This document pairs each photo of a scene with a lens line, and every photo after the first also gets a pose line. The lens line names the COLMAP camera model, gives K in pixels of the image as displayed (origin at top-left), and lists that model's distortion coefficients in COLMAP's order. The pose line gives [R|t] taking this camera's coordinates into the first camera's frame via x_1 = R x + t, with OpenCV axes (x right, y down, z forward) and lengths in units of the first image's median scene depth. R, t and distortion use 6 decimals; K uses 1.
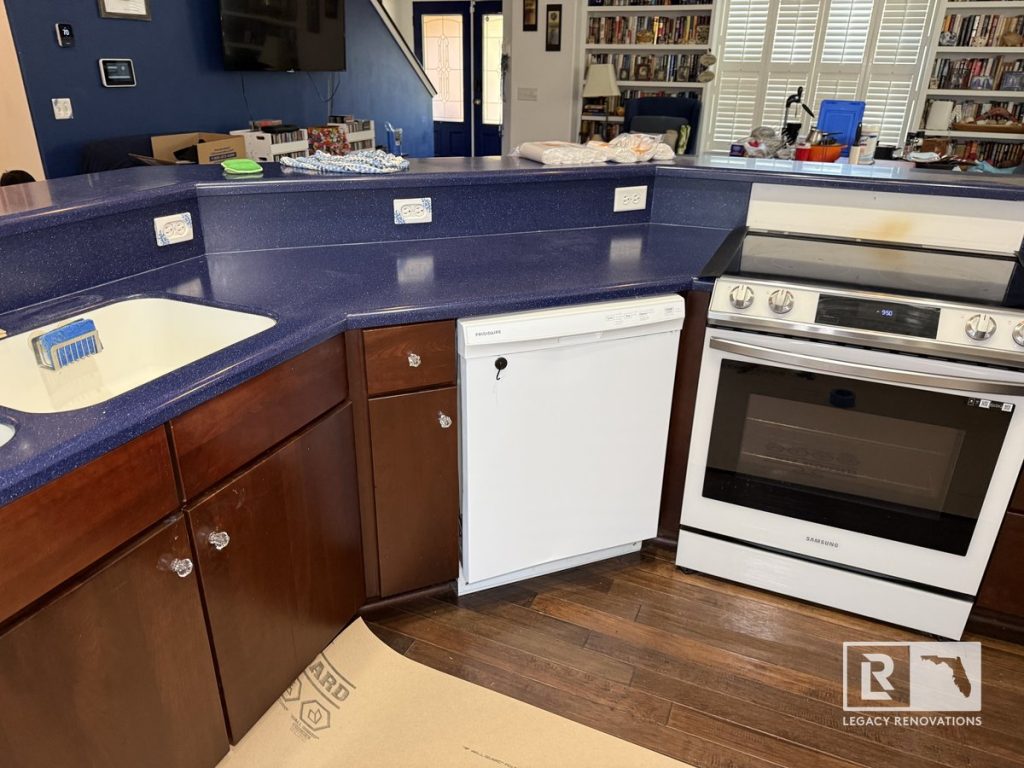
lens RADIAL K [[722.4, 0, 509.2], [0, 722.4, 391.0], [0, 0, 1]] dist [0.067739, -0.088187]
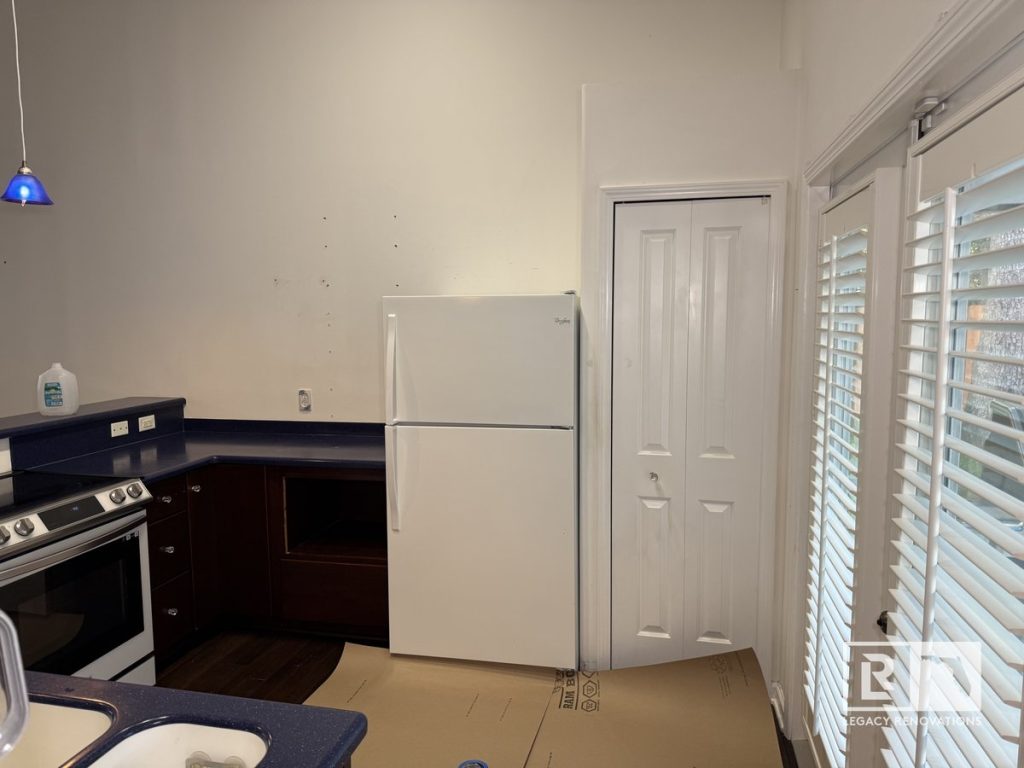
lens RADIAL K [[722.4, 0, 506.4], [0, 722.4, 388.7], [0, 0, 1]] dist [0.067739, -0.088187]
pose [[-0.182096, -0.115940, 0.976422, -1.055815], [0.407846, 0.894668, 0.182293, -0.224991], [-0.894708, 0.431425, -0.115629, 0.222452]]
